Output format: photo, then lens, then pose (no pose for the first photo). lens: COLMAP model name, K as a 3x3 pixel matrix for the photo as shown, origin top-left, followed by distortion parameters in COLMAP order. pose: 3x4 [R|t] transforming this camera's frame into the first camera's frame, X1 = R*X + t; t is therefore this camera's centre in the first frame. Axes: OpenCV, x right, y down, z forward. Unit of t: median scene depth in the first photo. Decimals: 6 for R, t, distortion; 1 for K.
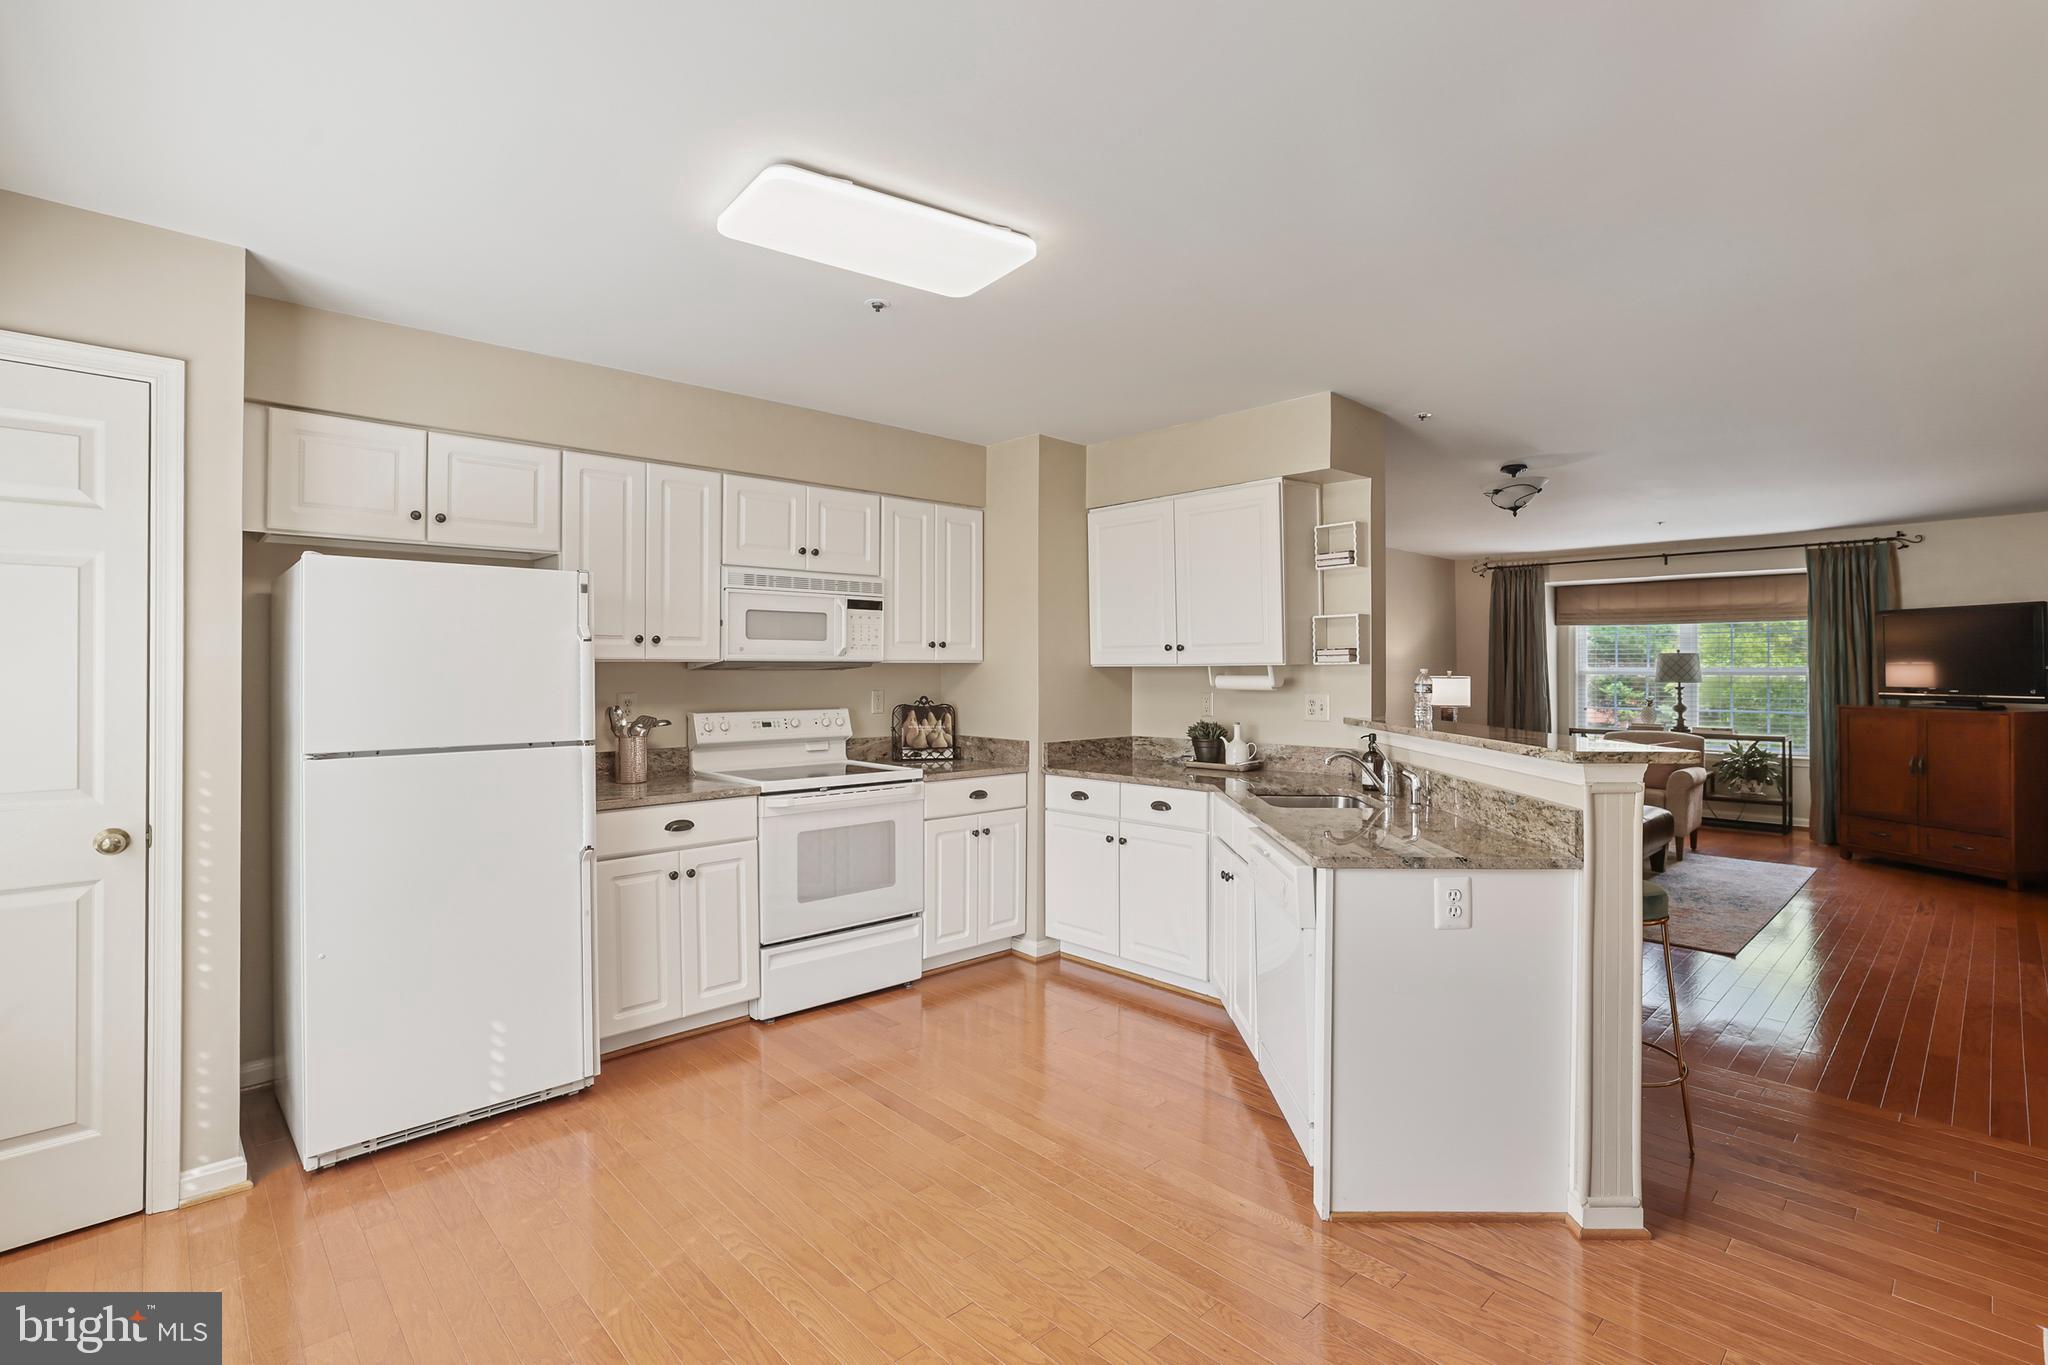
lens RADIAL K [[942.2, 0, 998.7], [0, 942.2, 667.0], [0, 0, 1]] dist [-0.032392, 0.000245]
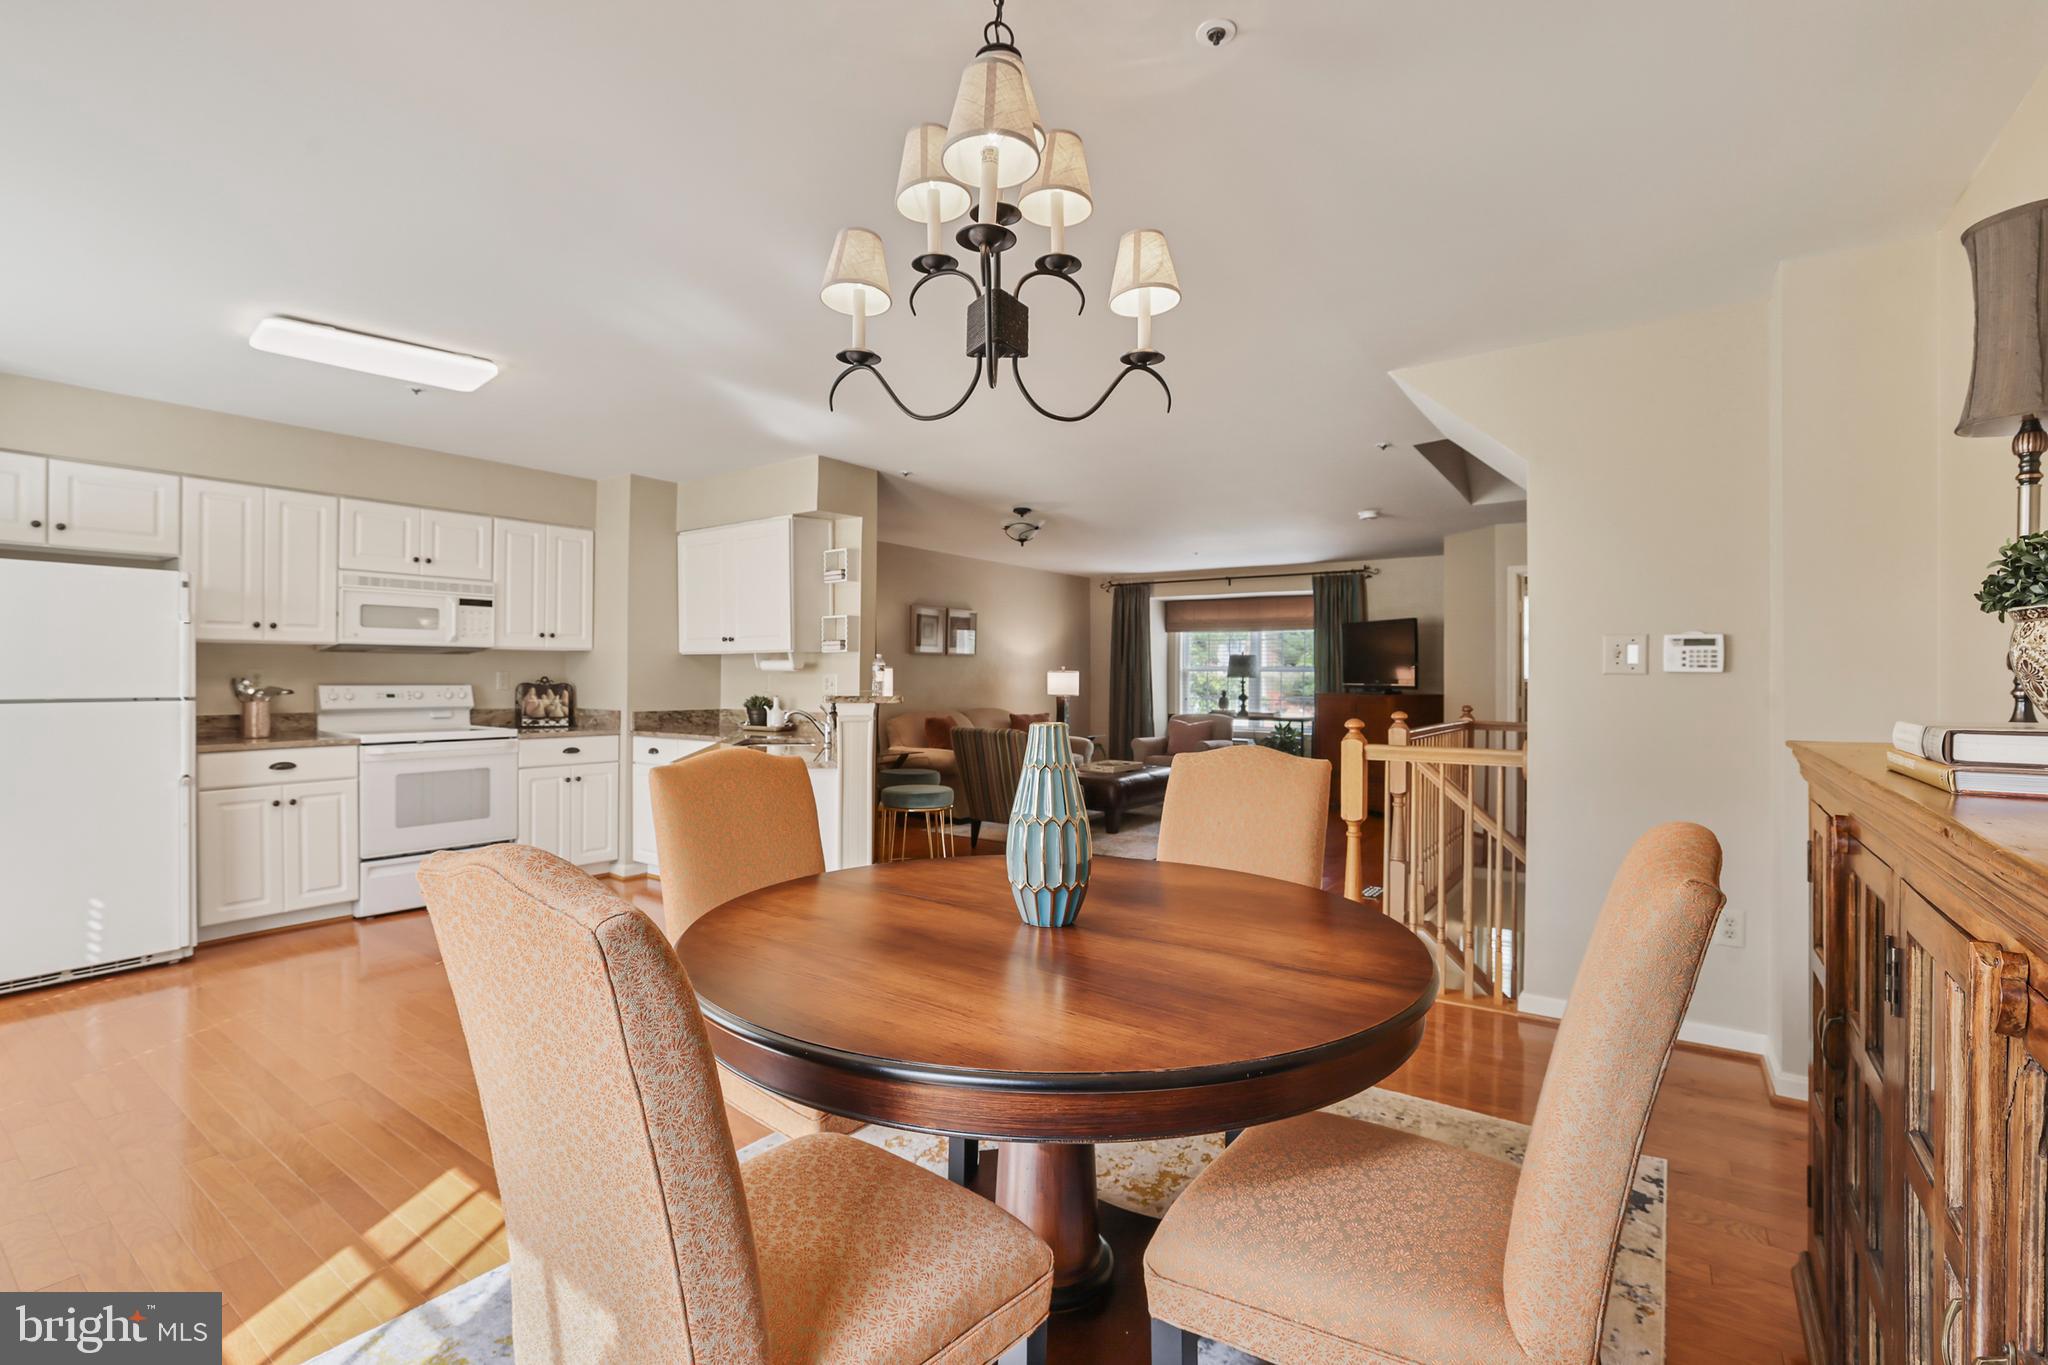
lens RADIAL K [[909.0, 0, 1006.0], [0, 909.0, 678.6], [0, 0, 1]] dist [-0.041994, 0.016544]
pose [[0.980519, 0.005504, 0.196346, 0.325133], [-0.006844, 0.999958, 0.006148, 0.024860], [-0.196304, -0.007372, 0.980515, -0.338262]]
